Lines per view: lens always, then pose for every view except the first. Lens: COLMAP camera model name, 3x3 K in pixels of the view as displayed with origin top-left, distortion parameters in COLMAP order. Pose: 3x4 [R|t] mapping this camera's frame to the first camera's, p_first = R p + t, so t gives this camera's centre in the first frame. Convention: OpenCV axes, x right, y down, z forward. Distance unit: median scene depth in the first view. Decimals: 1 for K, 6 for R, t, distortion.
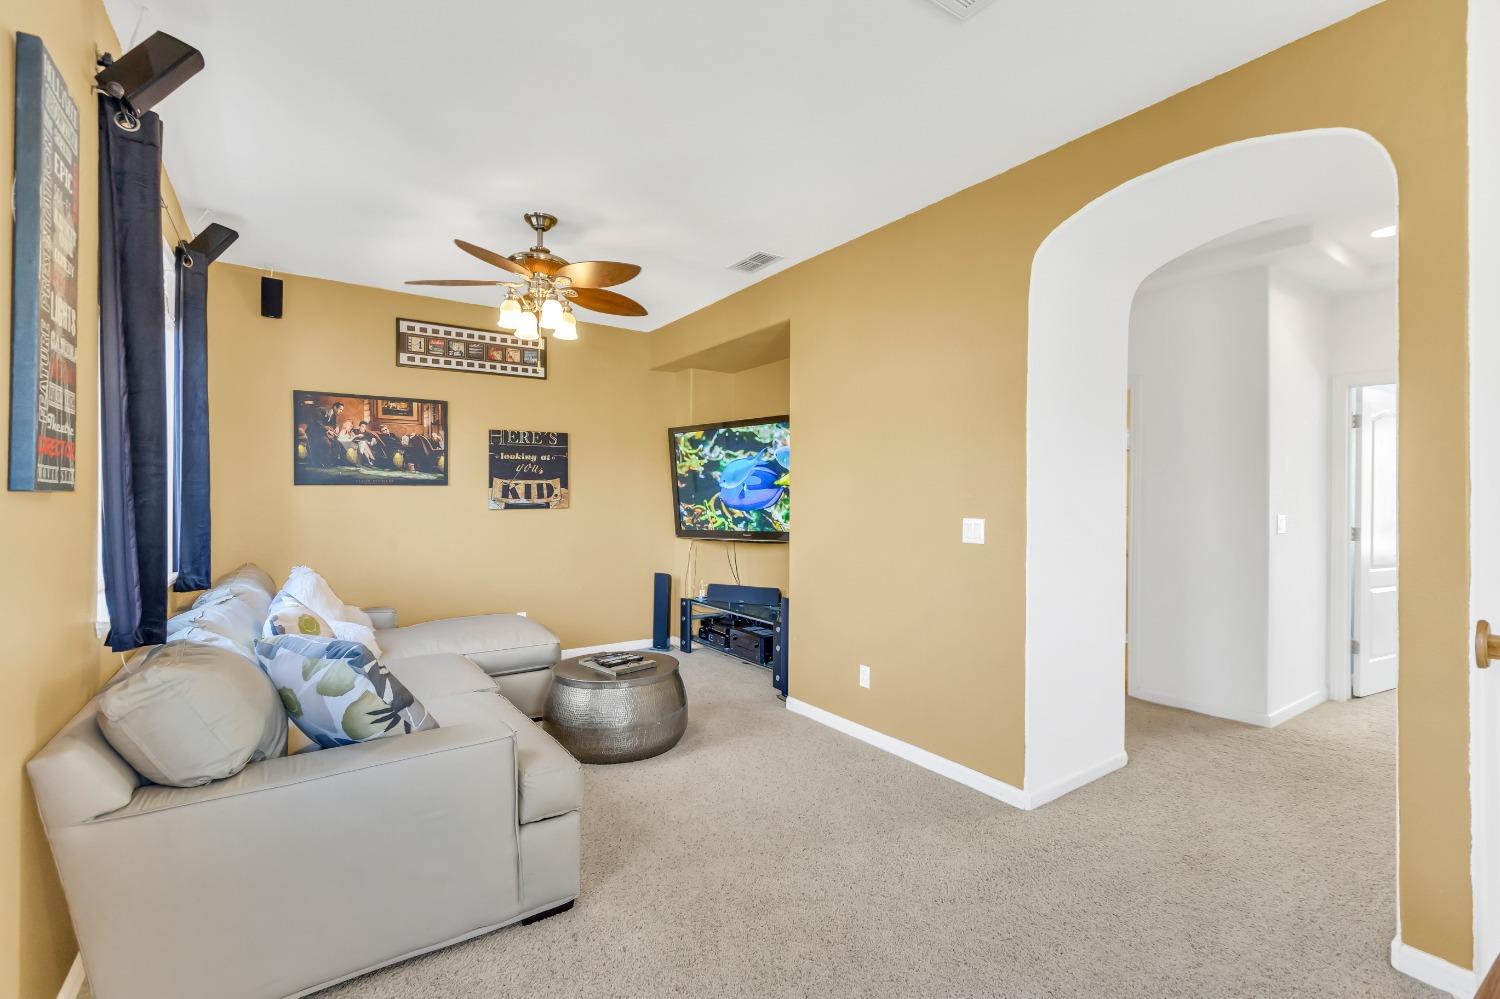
lens RADIAL K [[666.7, 0, 753.6], [0, 666.7, 500.2], [0, 0, 1]] dist [0.003546, -0.000156]
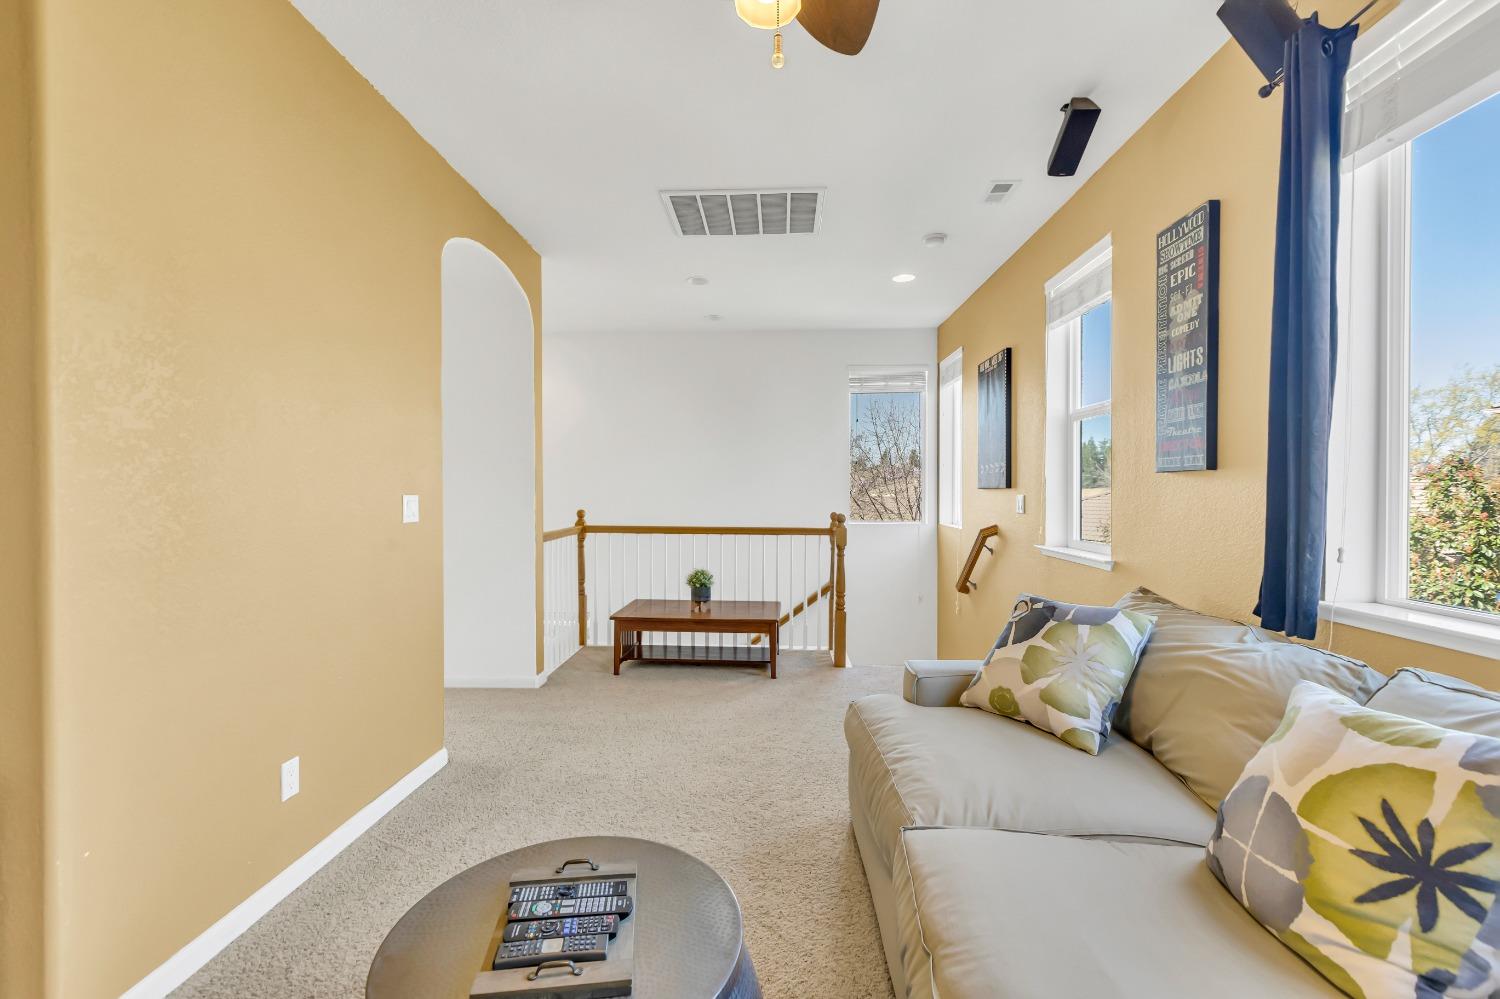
lens RADIAL K [[666.7, 0, 745.2], [0, 666.7, 498.0], [0, 0, 1]] dist [0.003546, -0.000156]
pose [[-0.795737, -0.010204, 0.605556, -0.372762], [-0.004384, 0.999929, 0.011088, 0.012173], [-0.605626, 0.006168, -0.795725, 0.927498]]
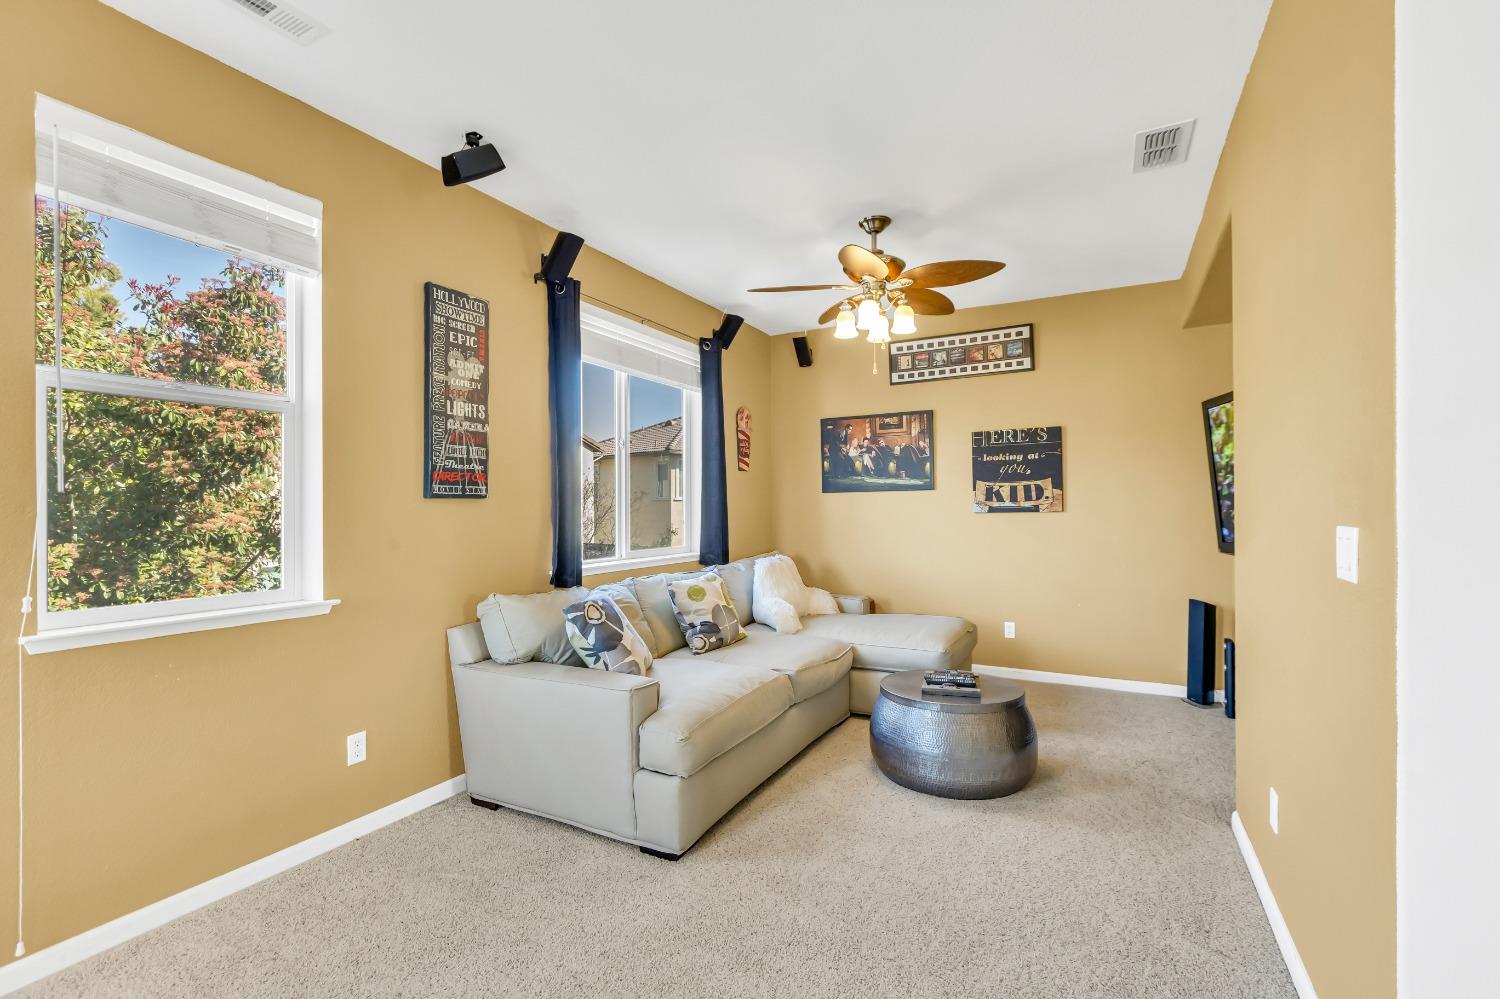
lens RADIAL K [[666.7, 0, 748.6], [0, 666.7, 505.8], [0, 0, 1]] dist [0.003546, -0.000156]
pose [[0.452421, -0.008043, -0.891768, 0.356243], [0.005126, 0.999966, -0.006419, 0.008526], [0.891790, -0.001667, 0.452447, 0.270799]]
